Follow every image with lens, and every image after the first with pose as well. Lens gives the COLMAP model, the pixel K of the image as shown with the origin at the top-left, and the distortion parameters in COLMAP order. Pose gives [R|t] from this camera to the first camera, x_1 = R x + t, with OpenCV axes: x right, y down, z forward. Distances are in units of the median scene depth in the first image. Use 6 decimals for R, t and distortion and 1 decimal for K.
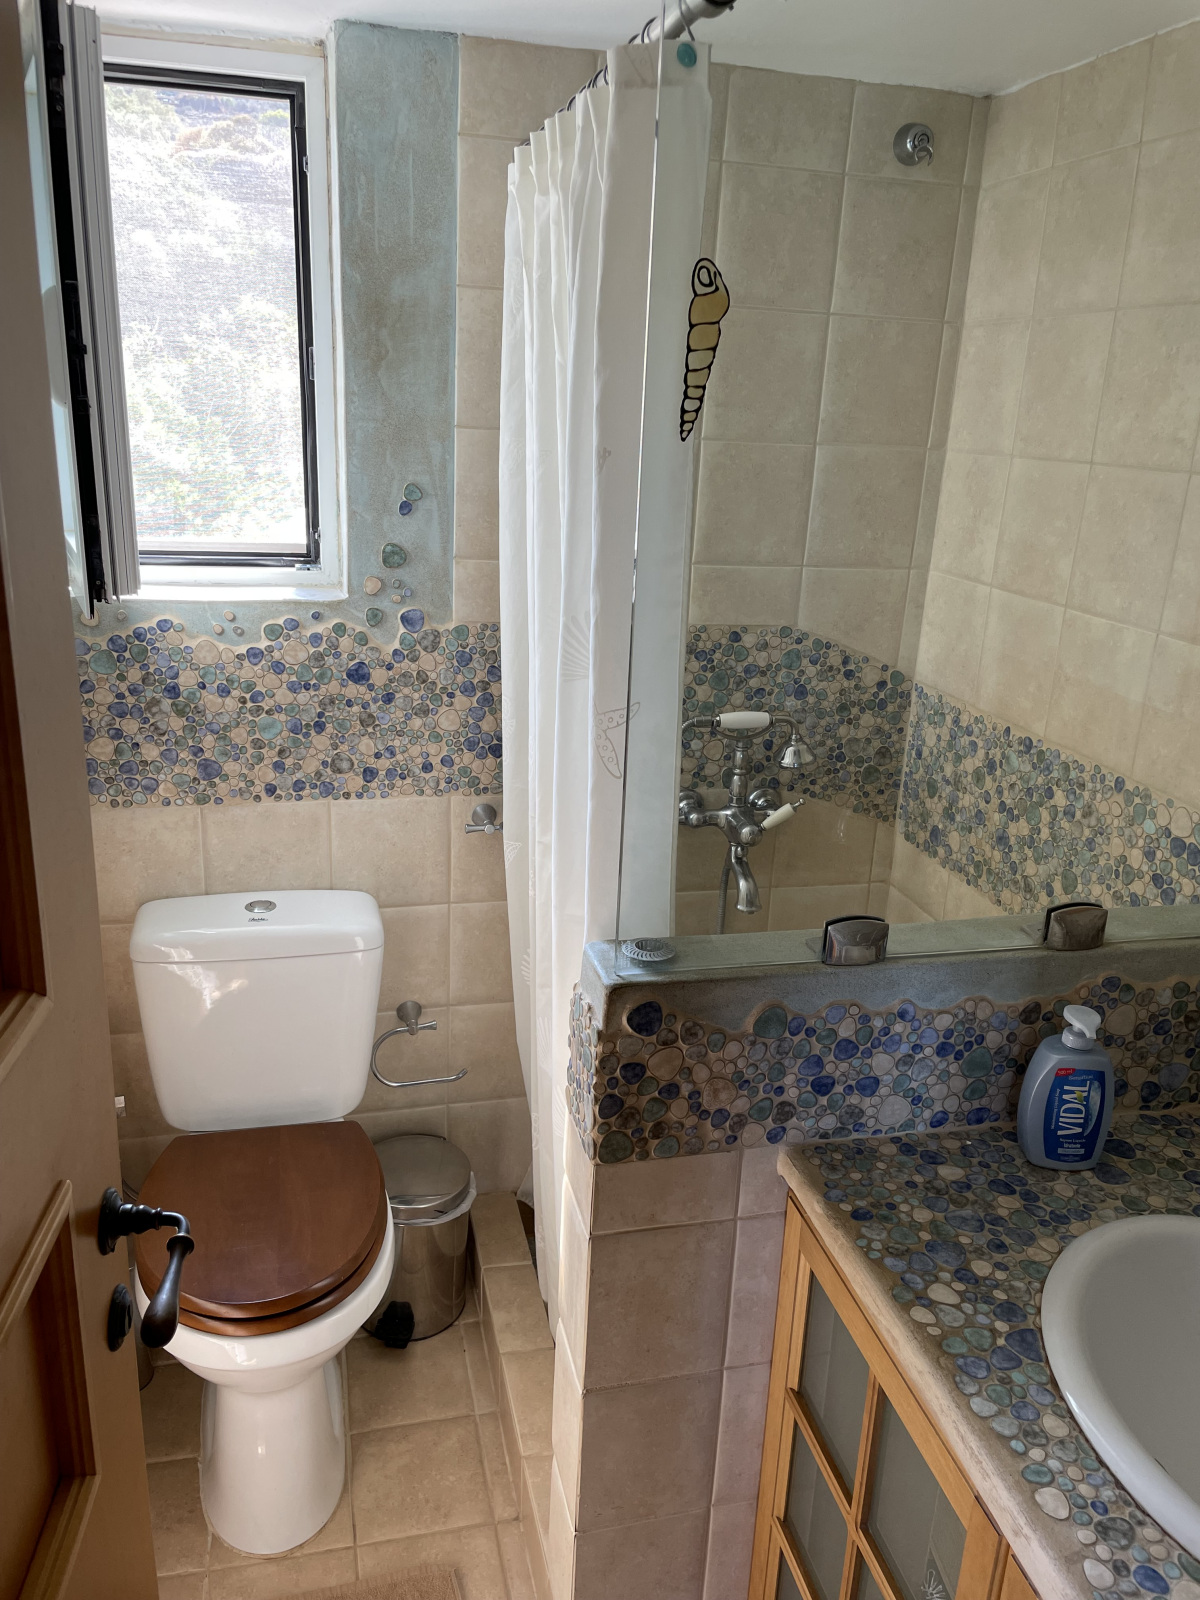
lens RADIAL K [[1203.4, 0, 600.0], [0, 1203.4, 800.0], [0, 0, 1]] dist [0.095575, -0.122484]
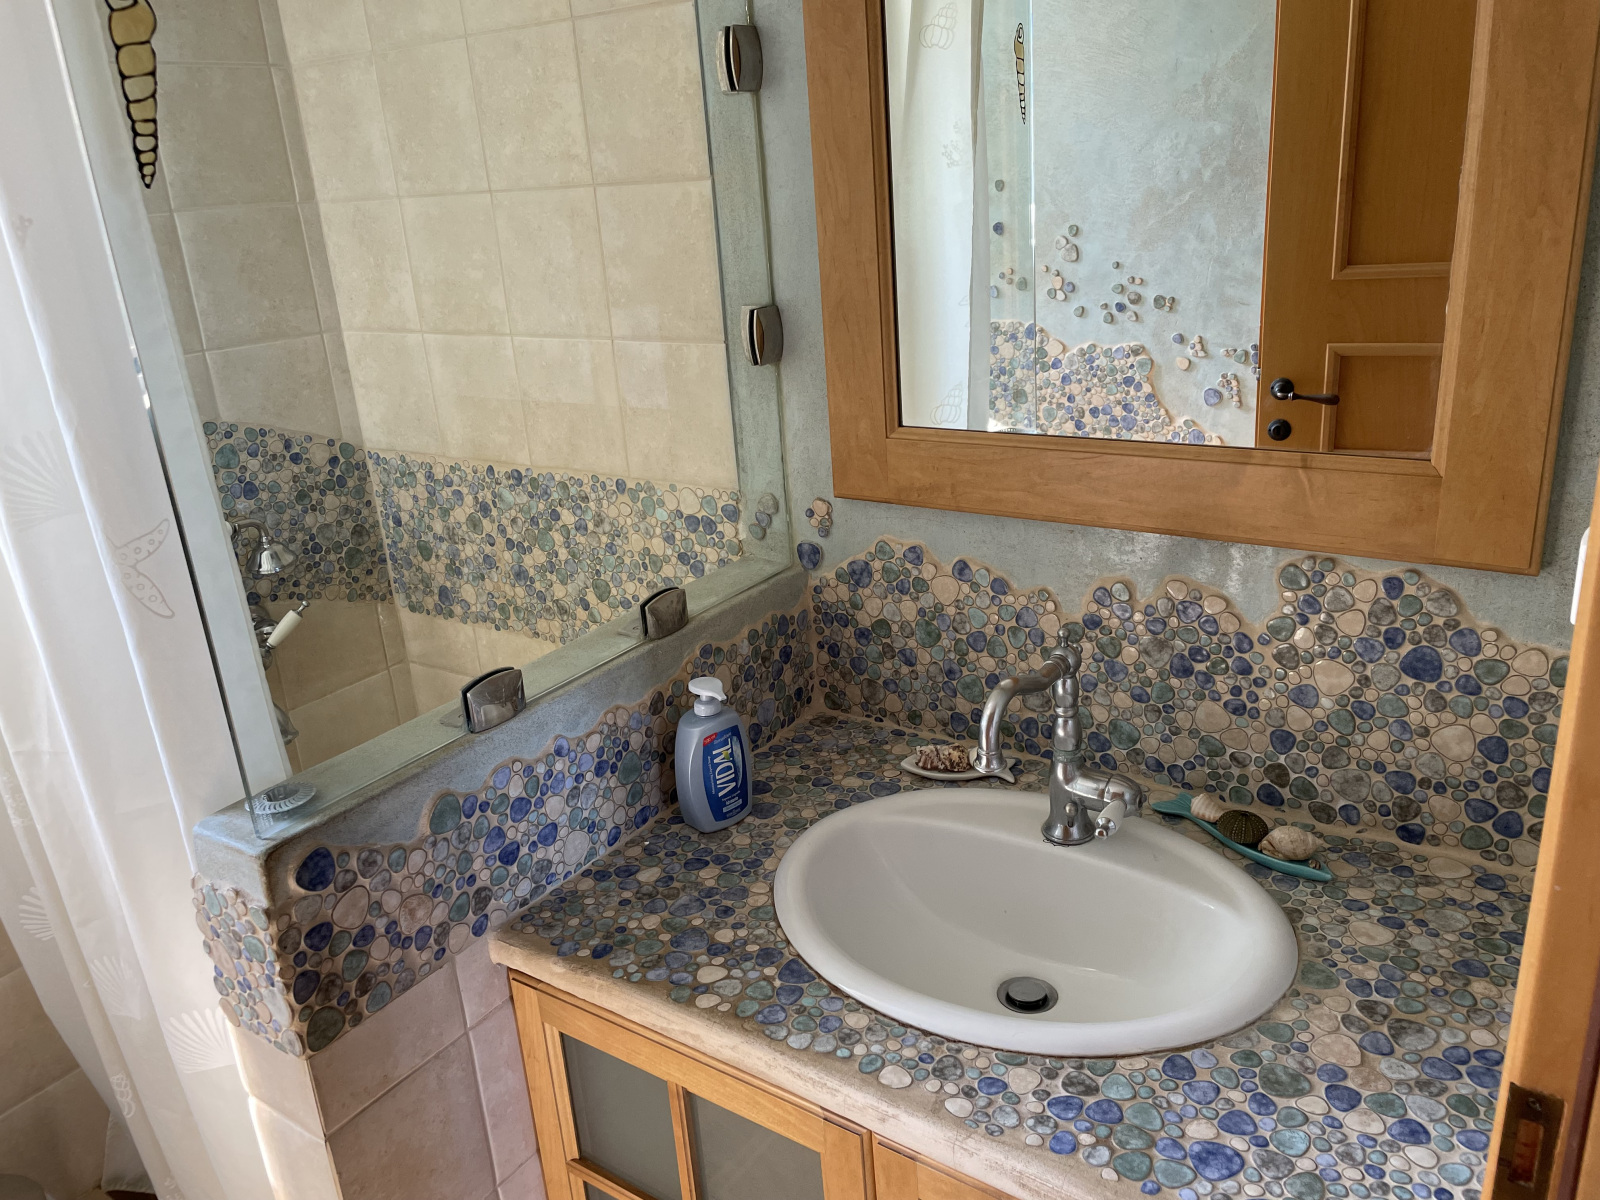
lens RADIAL K [[1203.4, 0, 806.5], [0, 1203.4, 596.9], [0, 0, 1]] dist [0.095575, -0.122484]
pose [[0.744858, -0.317214, 0.586994, -0.134910], [0.305379, 0.944281, 0.122787, -0.001489], [-0.593237, 0.087797, 0.800226, 0.078287]]
